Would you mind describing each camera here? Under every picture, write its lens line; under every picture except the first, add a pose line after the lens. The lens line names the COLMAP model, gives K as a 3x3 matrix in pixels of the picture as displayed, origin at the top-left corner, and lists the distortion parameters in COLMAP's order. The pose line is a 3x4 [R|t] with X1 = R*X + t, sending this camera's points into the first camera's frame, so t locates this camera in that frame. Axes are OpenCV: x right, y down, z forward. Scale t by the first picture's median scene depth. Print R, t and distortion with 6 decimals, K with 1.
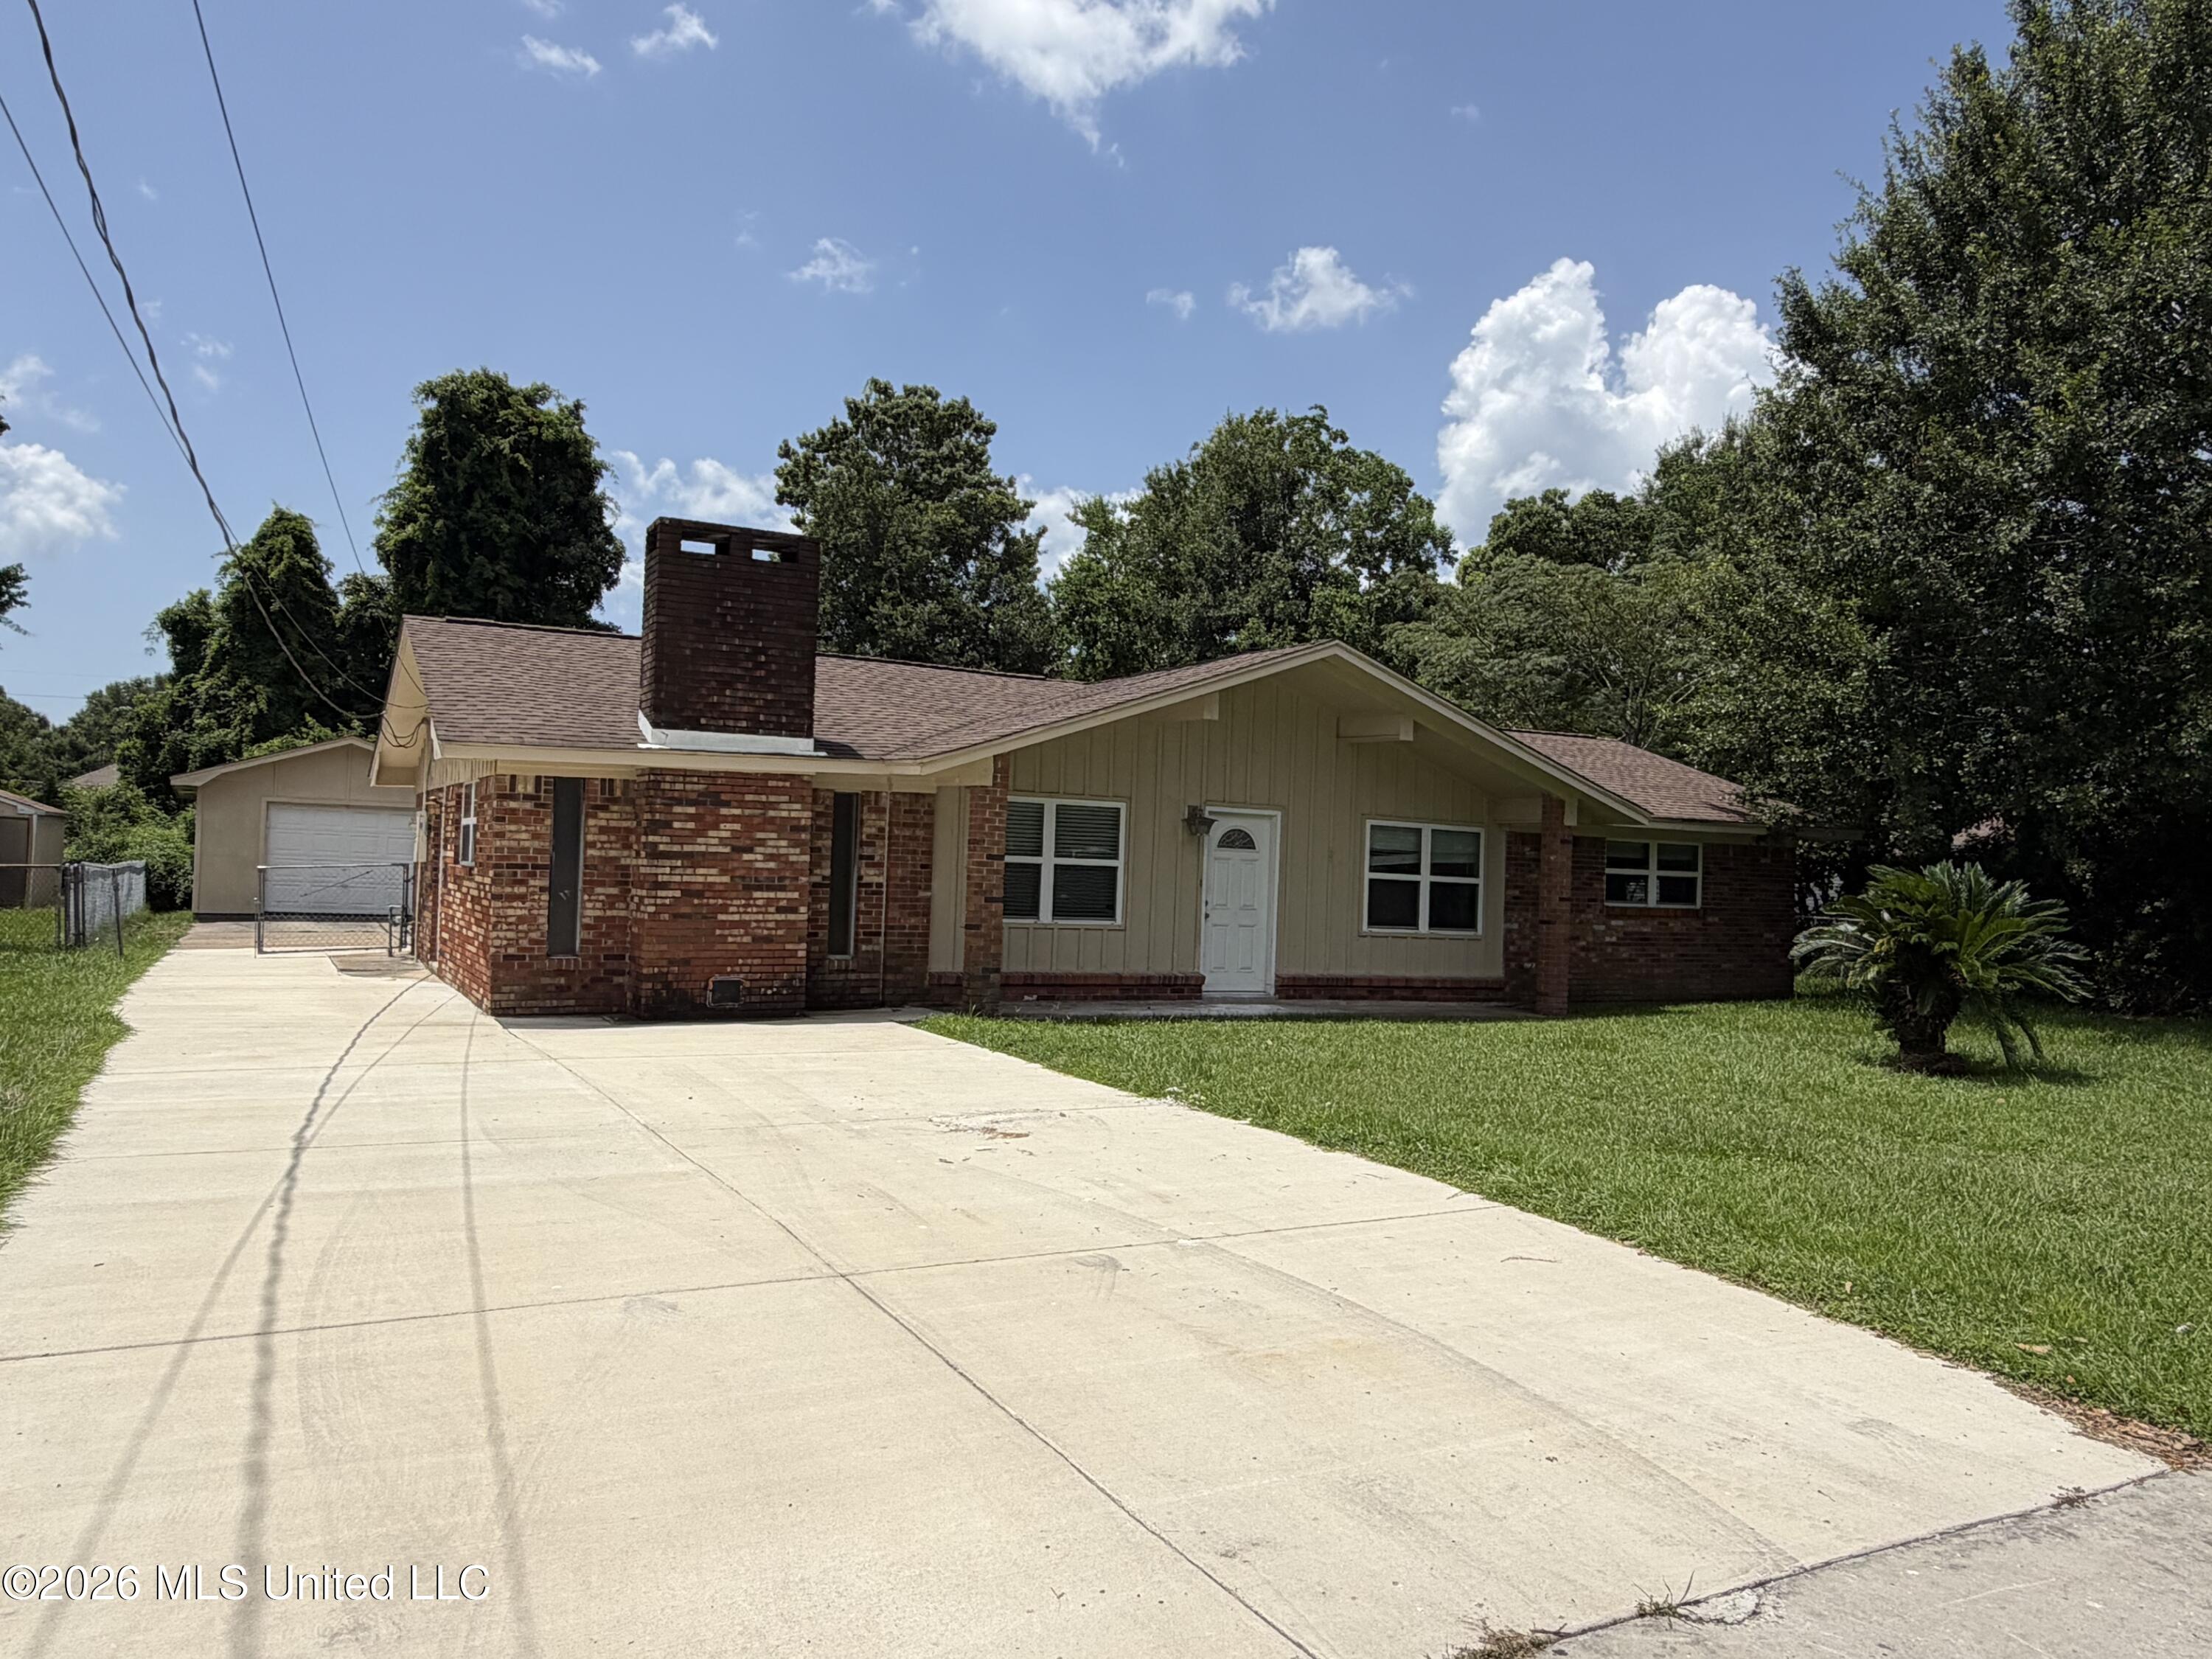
lens RADIAL K [[1576.1, 0, 1106.0], [0, 1576.1, 829.5], [0, 0, 1]] dist [-0.001154, 0.056192]
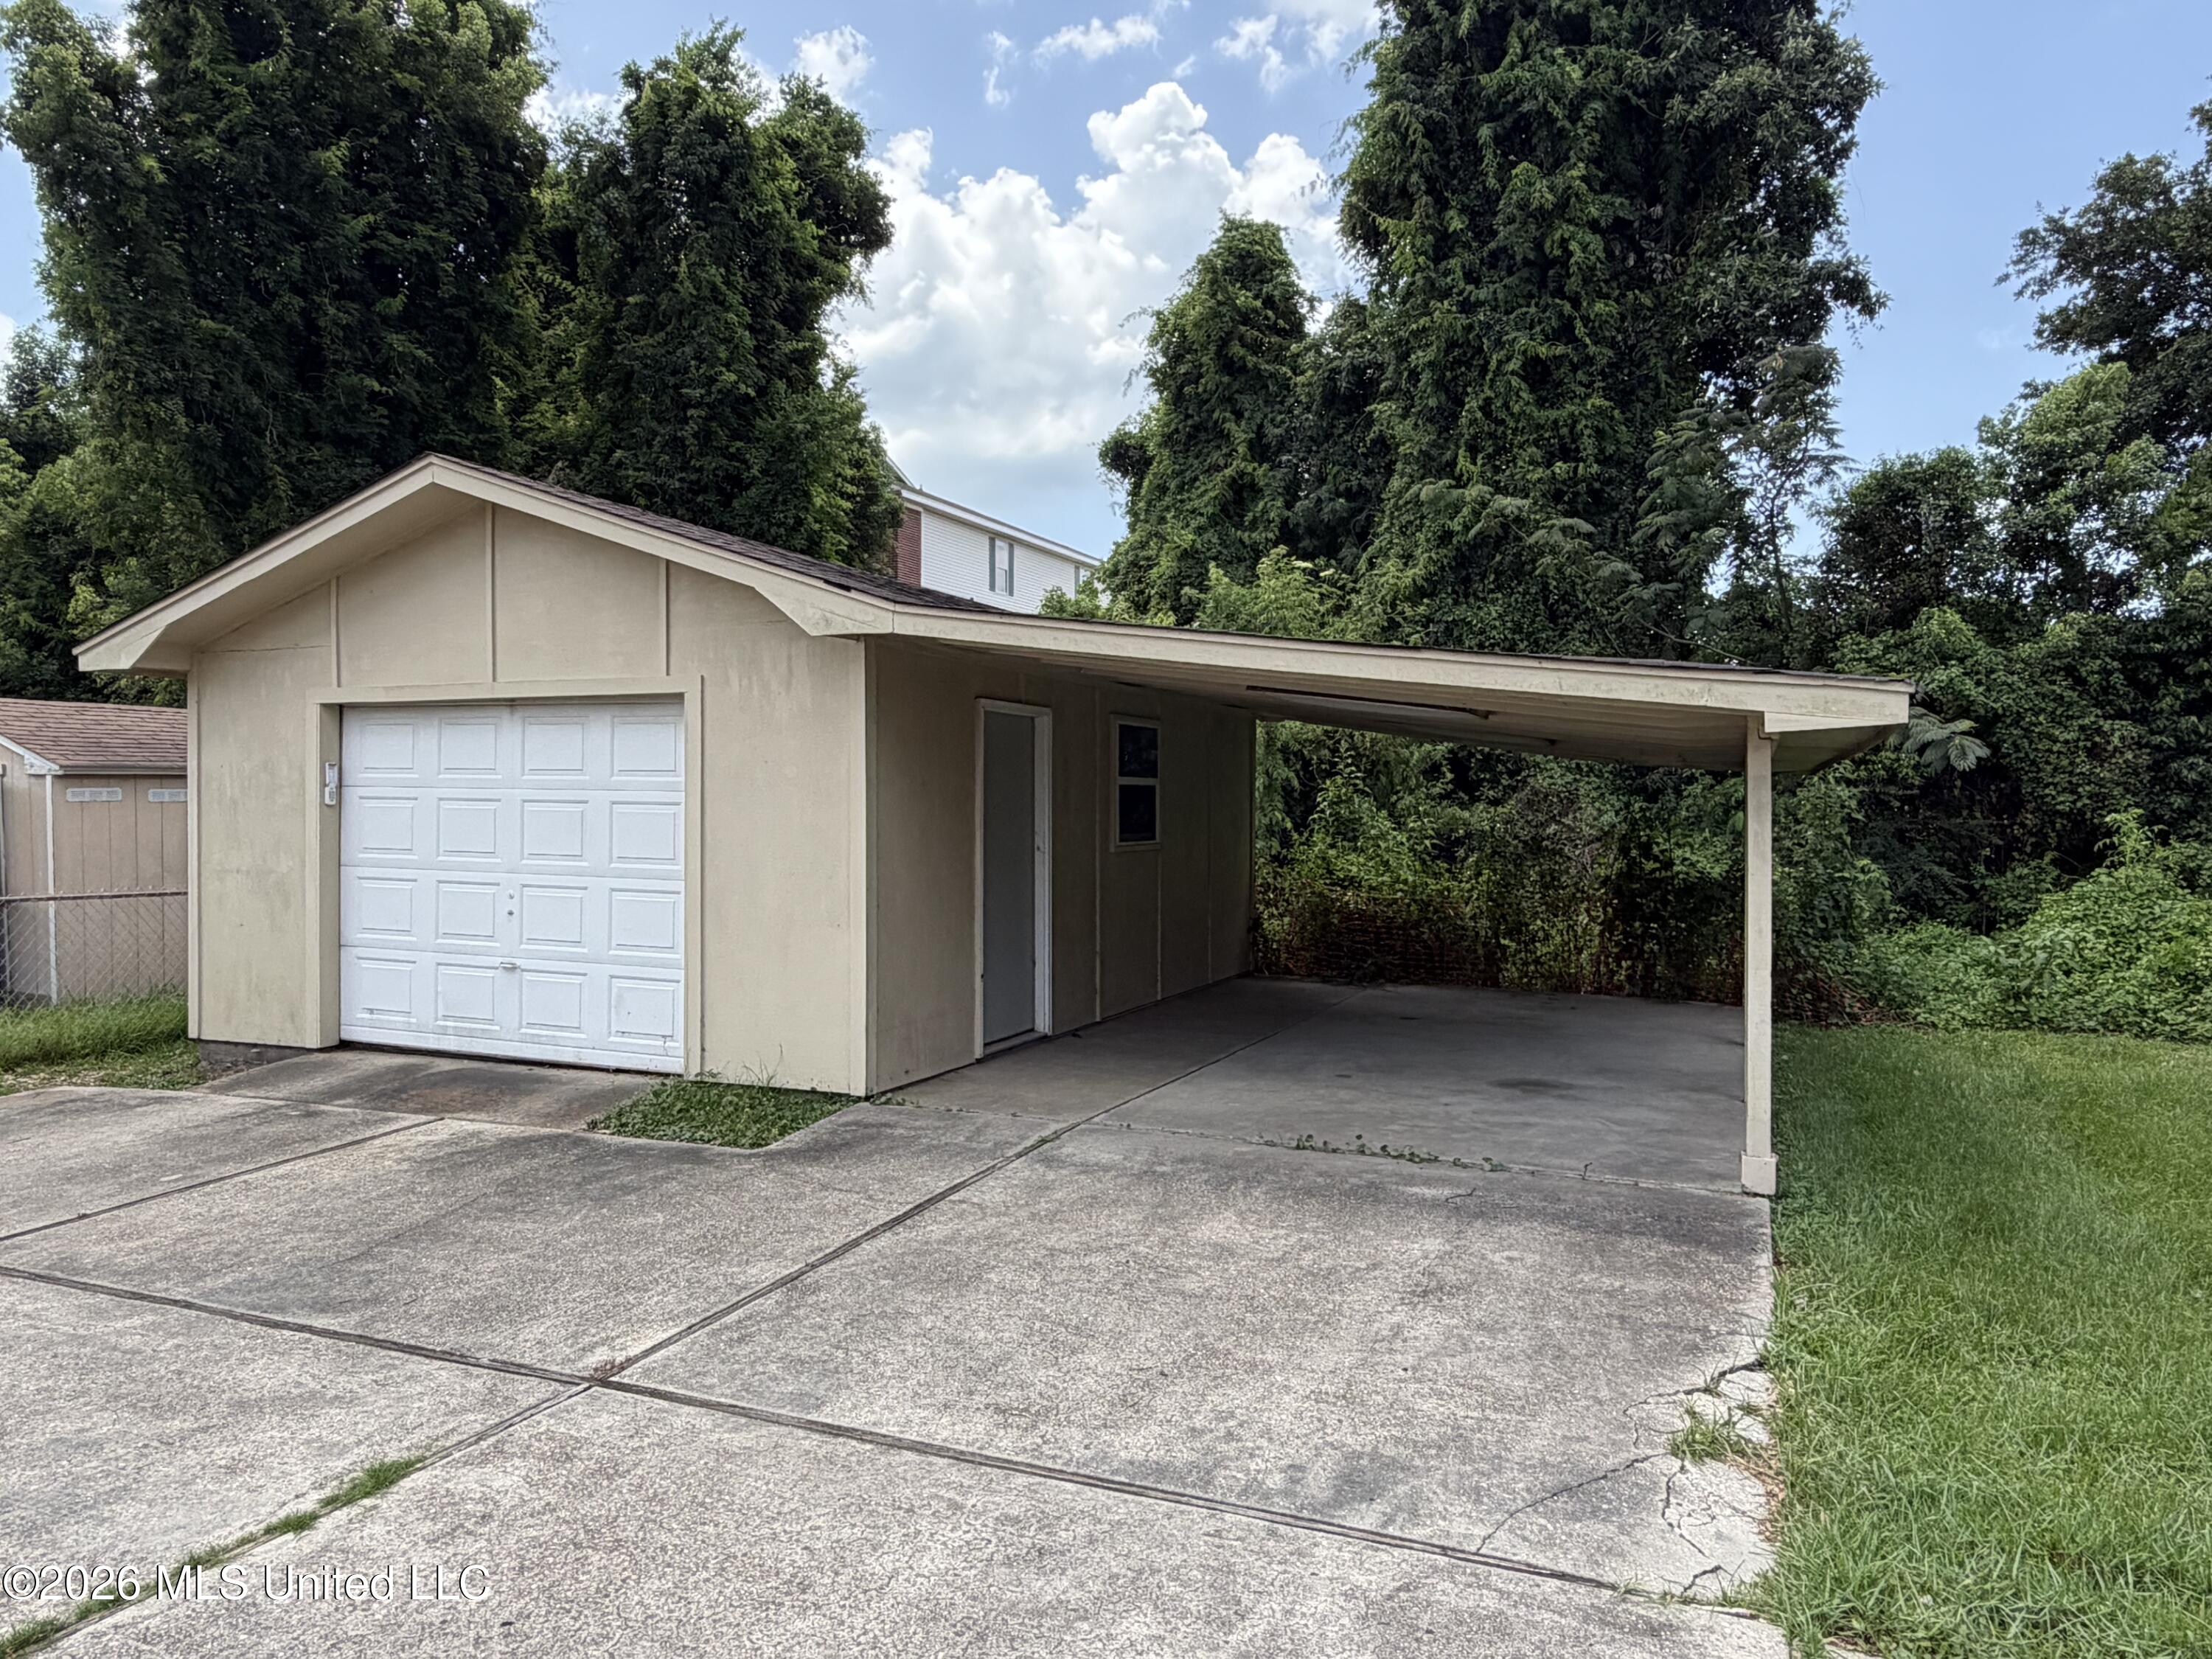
lens RADIAL K [[1543.4, 0, 1106.0], [0, 1543.4, 829.5], [0, 0, 1]] dist [-0.004108, -0.001123]
pose [[0.603306, -0.012405, -0.797413, -0.120502], [0.032158, 0.999444, 0.008783, 0.007226], [0.796861, -0.030942, 0.603370, 0.630783]]
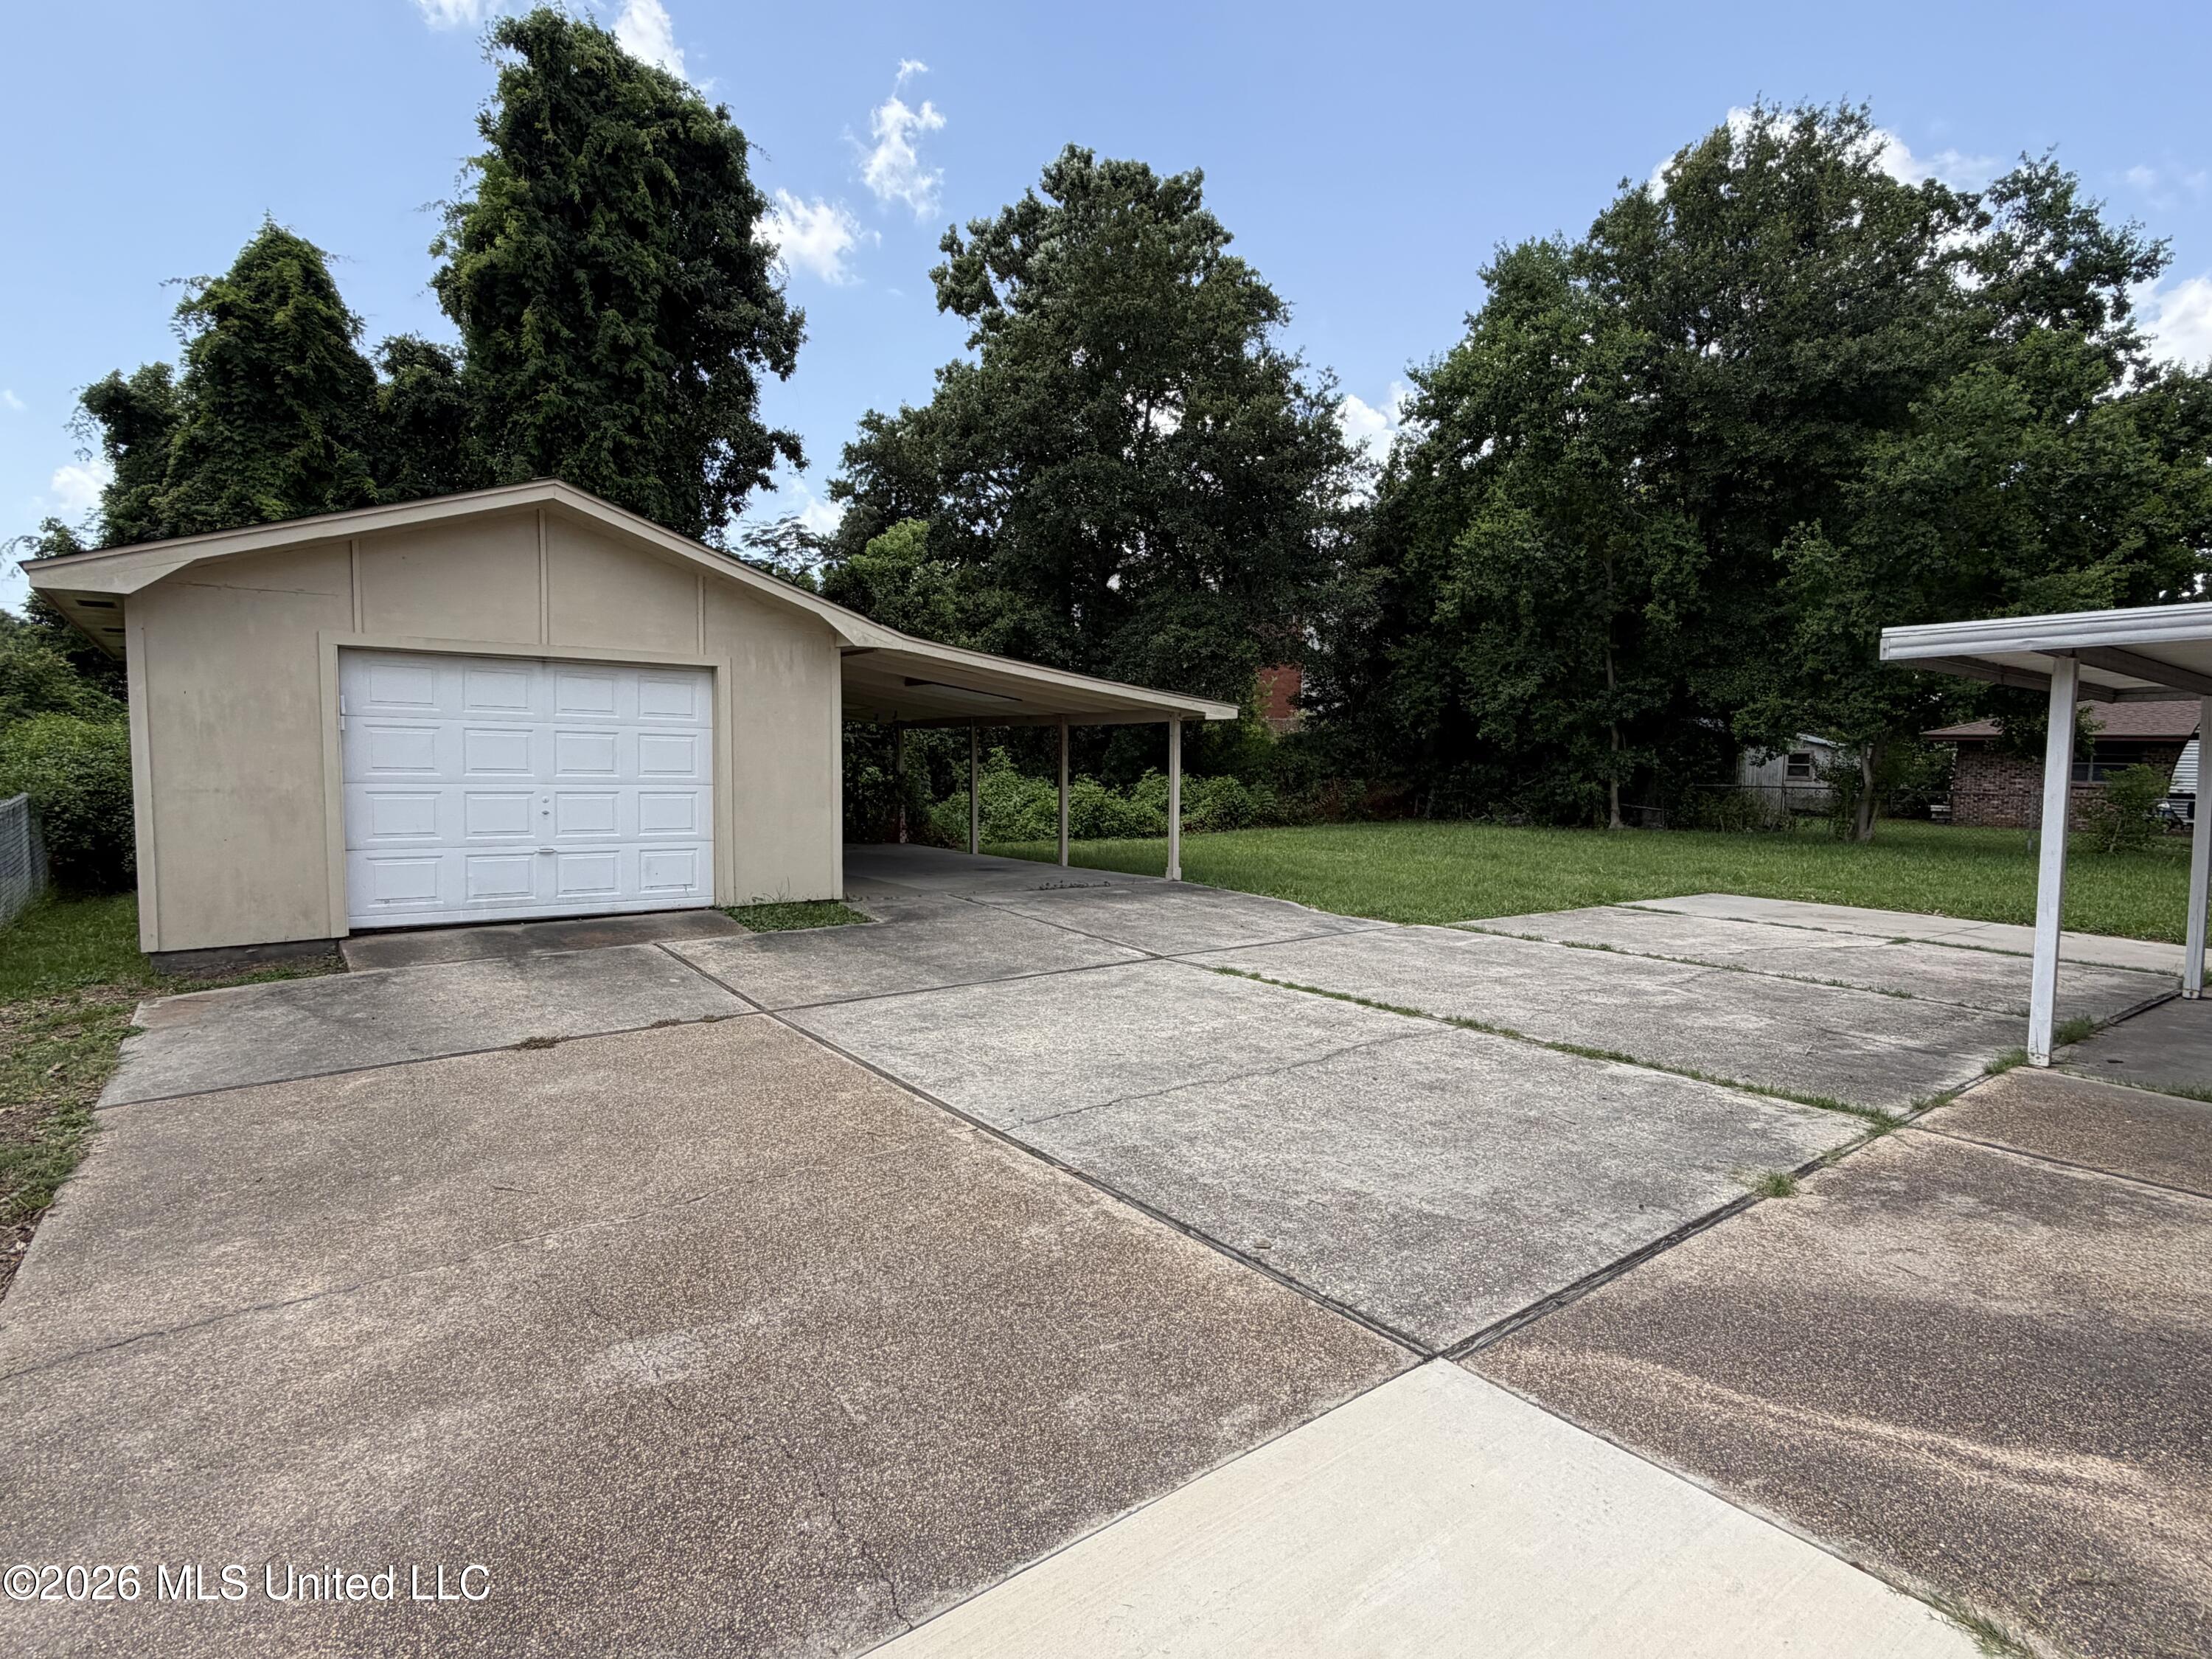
lens RADIAL K [[1146.5, 0, 1106.0], [0, 1146.5, 829.5], [0, 0, 1]] dist [0.003680, 0.000063]
pose [[0.989433, -0.023905, 0.143008, -0.259739], [0.010235, 0.995369, 0.095577, 0.001521], [-0.144630, -0.093103, 0.985096, 0.468831]]
